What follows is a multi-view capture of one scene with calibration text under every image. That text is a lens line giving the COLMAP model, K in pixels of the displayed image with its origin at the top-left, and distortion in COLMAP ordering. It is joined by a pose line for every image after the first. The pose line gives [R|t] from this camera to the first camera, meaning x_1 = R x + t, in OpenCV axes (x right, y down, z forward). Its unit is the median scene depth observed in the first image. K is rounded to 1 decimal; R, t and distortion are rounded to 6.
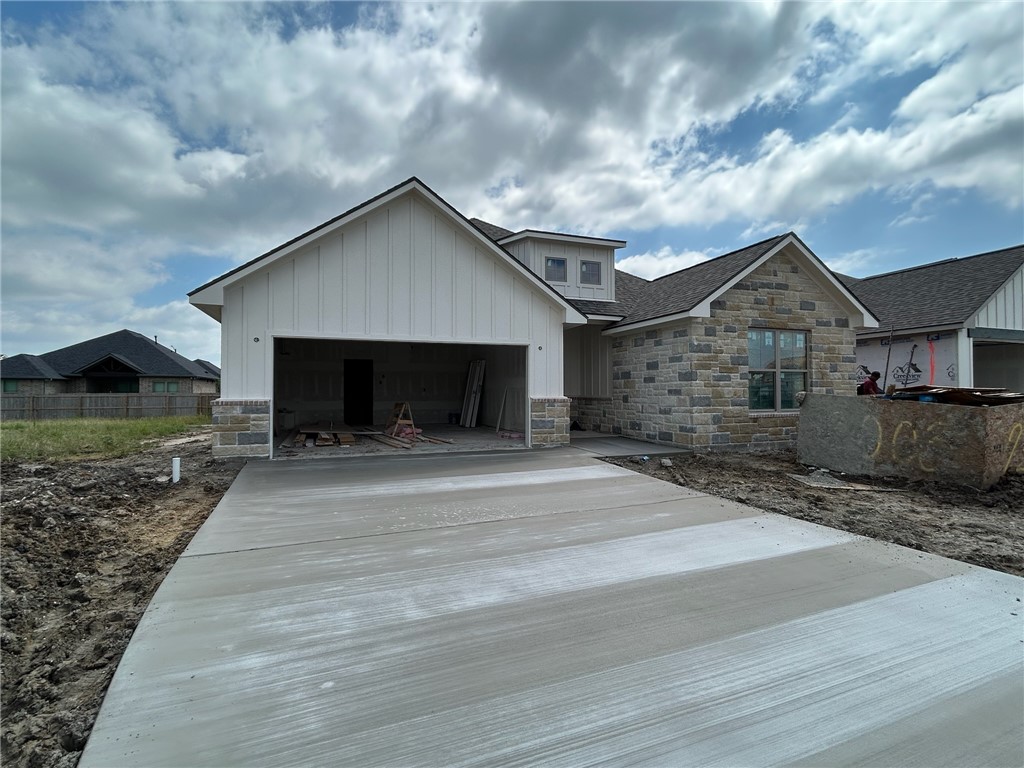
lens RADIAL K [[495.7, 0, 511.6], [0, 495.7, 381.3], [0, 0, 1]] dist [-0.001152, 0.001124]
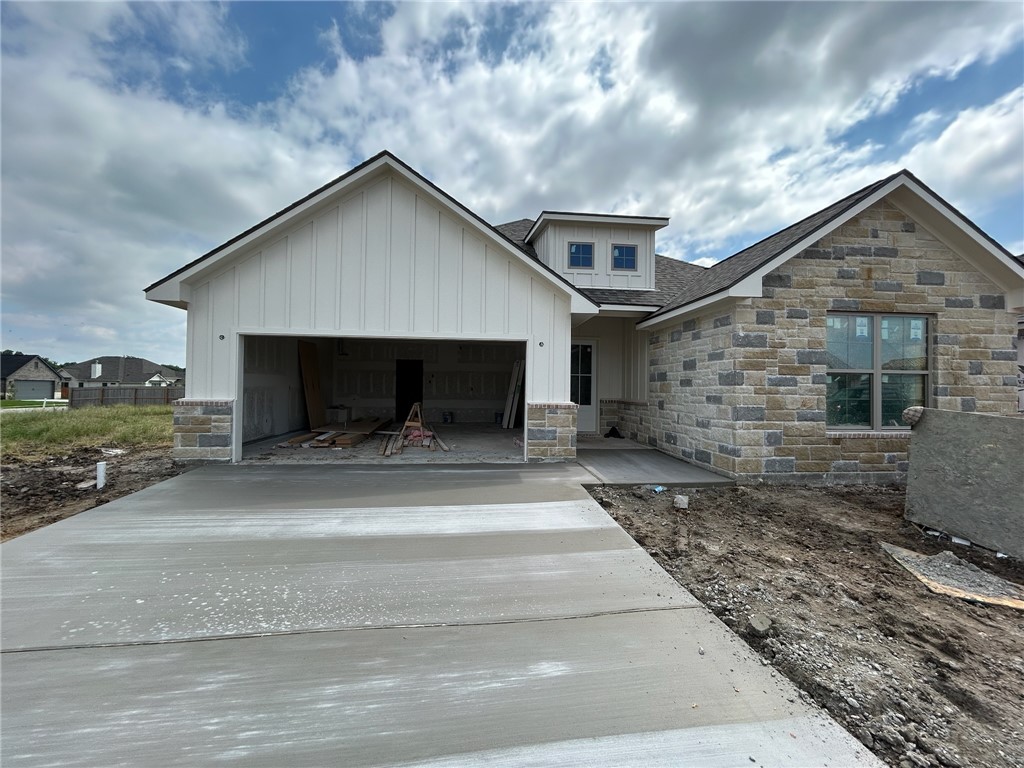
lens RADIAL K [[411.7, 0, 510.3], [0, 411.7, 382.5], [0, 0, 1]] dist [-0.000476, 0.000925]
pose [[0.966763, 0.010733, -0.255449, 0.186410], [-0.008915, 0.999926, 0.008276, -0.006896], [0.255519, -0.005724, 0.966787, 0.306800]]
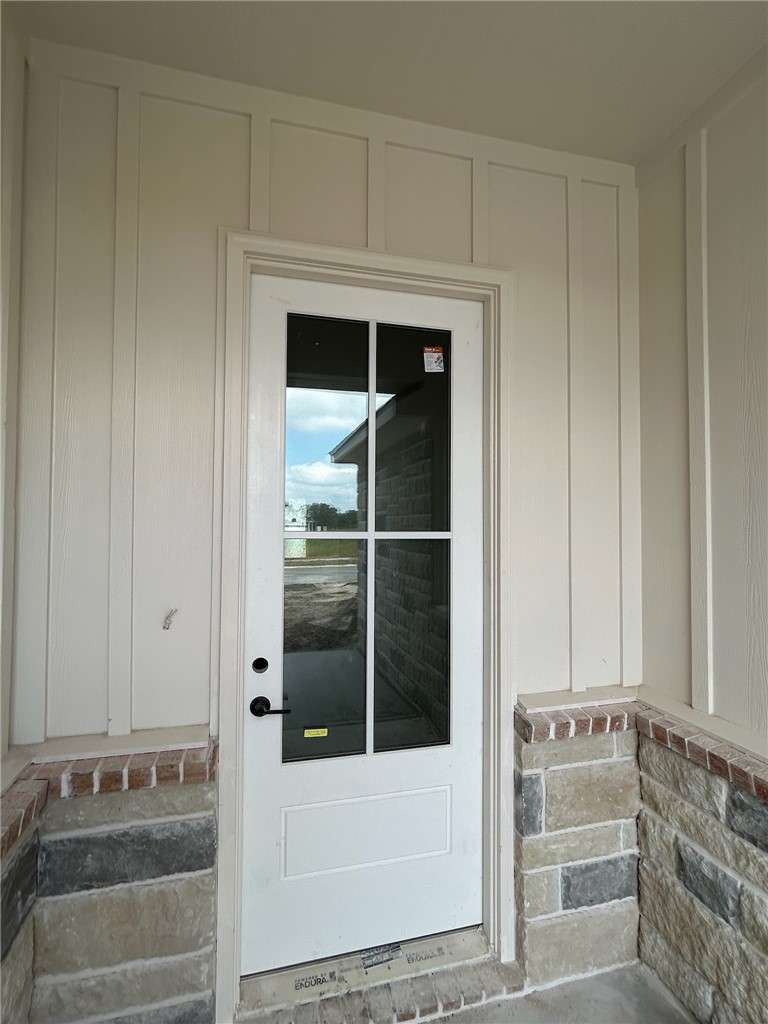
lens RADIAL K [[495.7, 0, 385.5], [0, 495.7, 511.5], [0, 0, 1]] dist [-0.001152, 0.001124]
pose [[0.990721, 0.004009, -0.135852, 0.137595], [-0.005068, 0.999959, -0.007454, -0.020533], [0.135816, 0.008073, 0.990701, 0.946911]]
